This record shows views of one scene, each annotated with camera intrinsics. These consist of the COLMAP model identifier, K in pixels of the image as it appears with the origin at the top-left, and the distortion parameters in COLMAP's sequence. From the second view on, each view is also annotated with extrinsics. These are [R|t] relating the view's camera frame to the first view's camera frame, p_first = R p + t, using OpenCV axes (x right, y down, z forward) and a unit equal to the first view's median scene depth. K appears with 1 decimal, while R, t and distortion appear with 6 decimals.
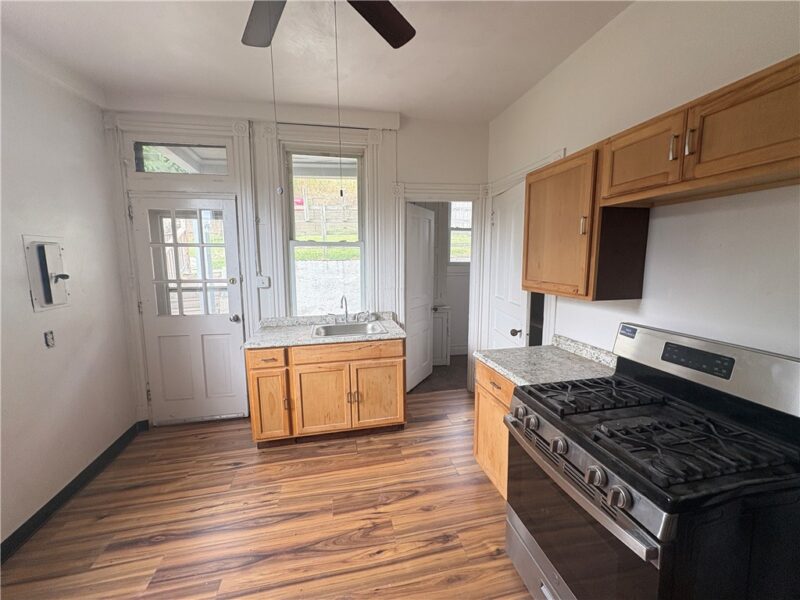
lens RADIAL K [[319.6, 0, 399.2], [0, 319.6, 300.5], [0, 0, 1]] dist [-0.001962, -0.000220]
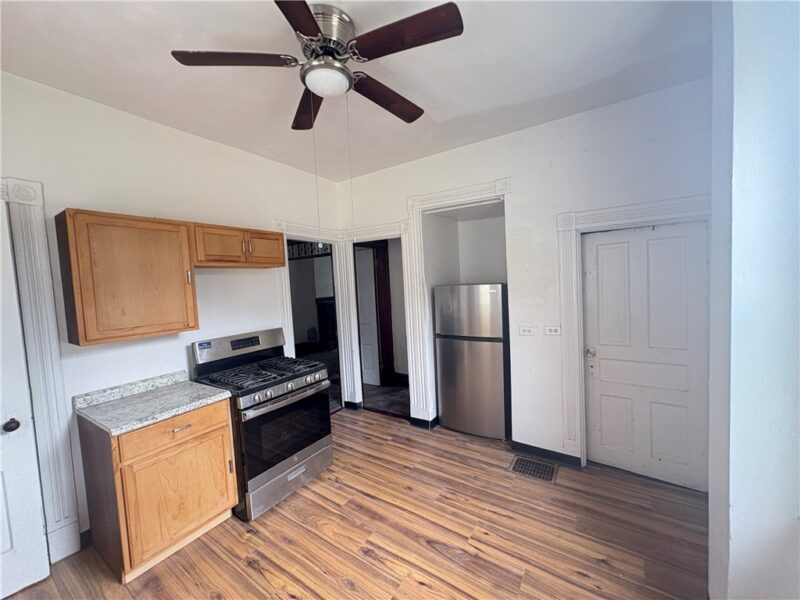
lens RADIAL K [[319.6, 0, 397.6], [0, 319.6, 298.8], [0, 0, 1]] dist [-0.001962, -0.000220]
pose [[-0.697635, 0.007540, 0.716414, -0.988871], [0.153833, 0.978199, 0.139506, -0.185018], [-0.699743, 0.207533, -0.683586, 1.257038]]
